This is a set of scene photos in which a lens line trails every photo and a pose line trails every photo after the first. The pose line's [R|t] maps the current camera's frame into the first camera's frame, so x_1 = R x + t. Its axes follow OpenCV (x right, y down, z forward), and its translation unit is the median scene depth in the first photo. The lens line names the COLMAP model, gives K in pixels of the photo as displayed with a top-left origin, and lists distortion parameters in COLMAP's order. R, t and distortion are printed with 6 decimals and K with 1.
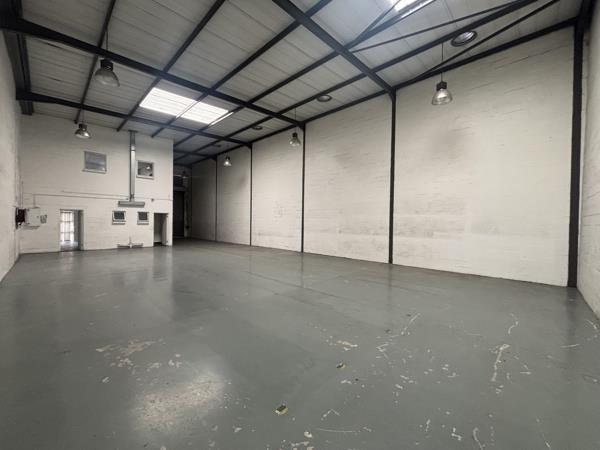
lens RADIAL K [[242.0, 0, 300.7], [0, 242.0, 223.4], [0, 0, 1]] dist [0.000824, 0.000420]
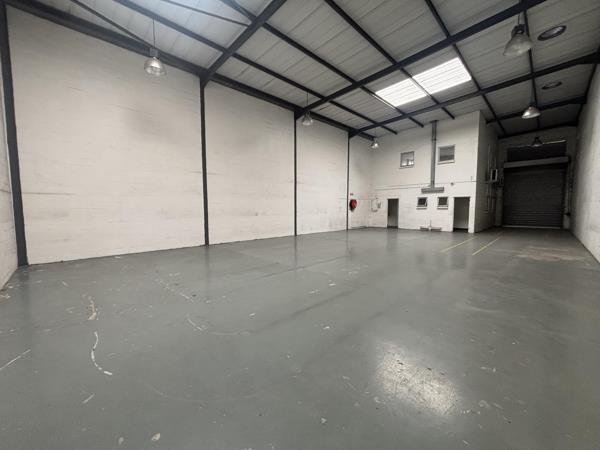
lens RADIAL K [[242.0, 0, 295.7], [0, 242.0, 225.1], [0, 0, 1]] dist [0.000824, 0.000420]
pose [[-0.035415, 0.061584, -0.997473, 0.404557], [-0.004250, 0.998081, 0.061772, 0.010630], [0.999364, 0.006427, -0.035086, 0.422452]]
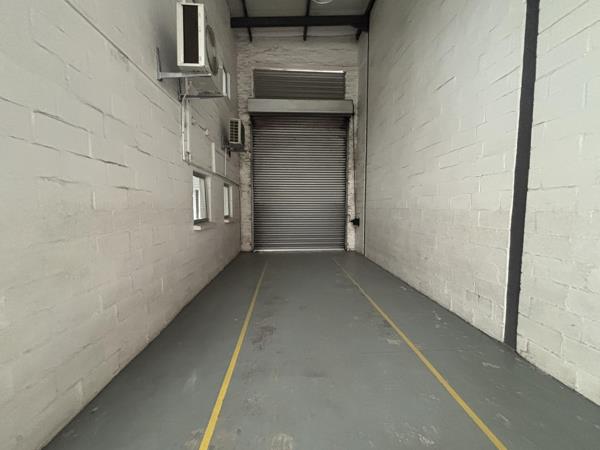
lens RADIAL K [[242.0, 0, 297.0], [0, 242.0, 223.7], [0, 0, 1]] dist [0.000824, 0.000420]
pose [[0.728513, 0.041716, -0.683761, -0.491284], [0.005101, 0.997786, 0.066310, -0.009100], [0.685013, -0.051795, 0.726687, 1.156905]]
